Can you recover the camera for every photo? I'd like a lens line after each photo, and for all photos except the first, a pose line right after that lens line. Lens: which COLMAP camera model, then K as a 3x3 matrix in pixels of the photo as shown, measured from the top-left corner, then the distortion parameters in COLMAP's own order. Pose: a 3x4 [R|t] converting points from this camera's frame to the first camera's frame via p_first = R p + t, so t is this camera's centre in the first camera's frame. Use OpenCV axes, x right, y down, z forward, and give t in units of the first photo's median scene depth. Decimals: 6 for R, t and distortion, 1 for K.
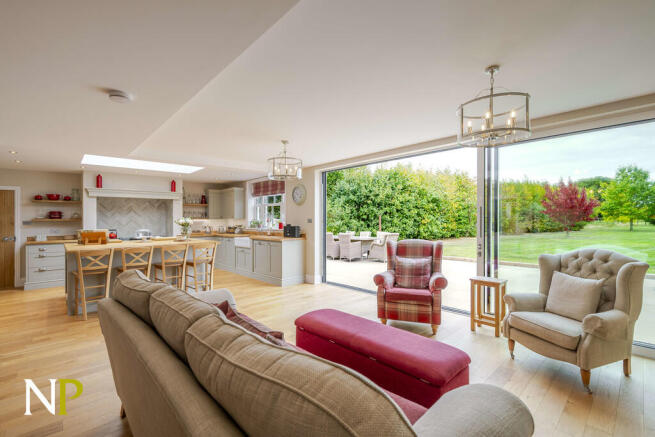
lens RADIAL K [[301.6, 0, 330.1], [0, 301.6, 218.5], [0, 0, 1]] dist [-0.000165, 0.000585]
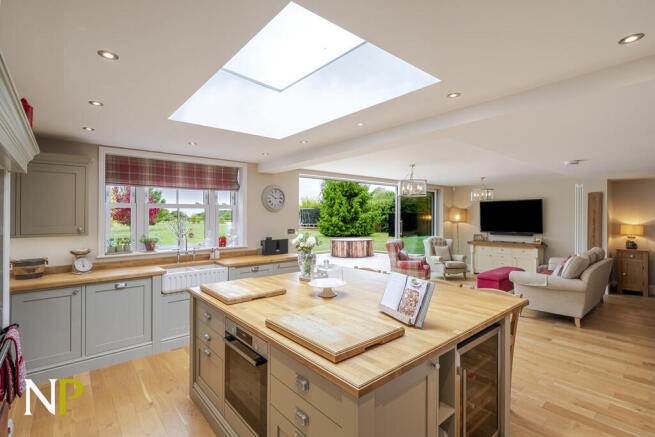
lens RADIAL K [[301.6, 0, 331.1], [0, 301.6, 214.1], [0, 0, 1]] dist [-0.000165, 0.000585]
pose [[0.040146, 0.011098, 0.999132, -0.606435], [-0.000543, 0.999938, -0.011085, -0.021283], [-0.999194, -0.000097, 0.040150, 0.560105]]
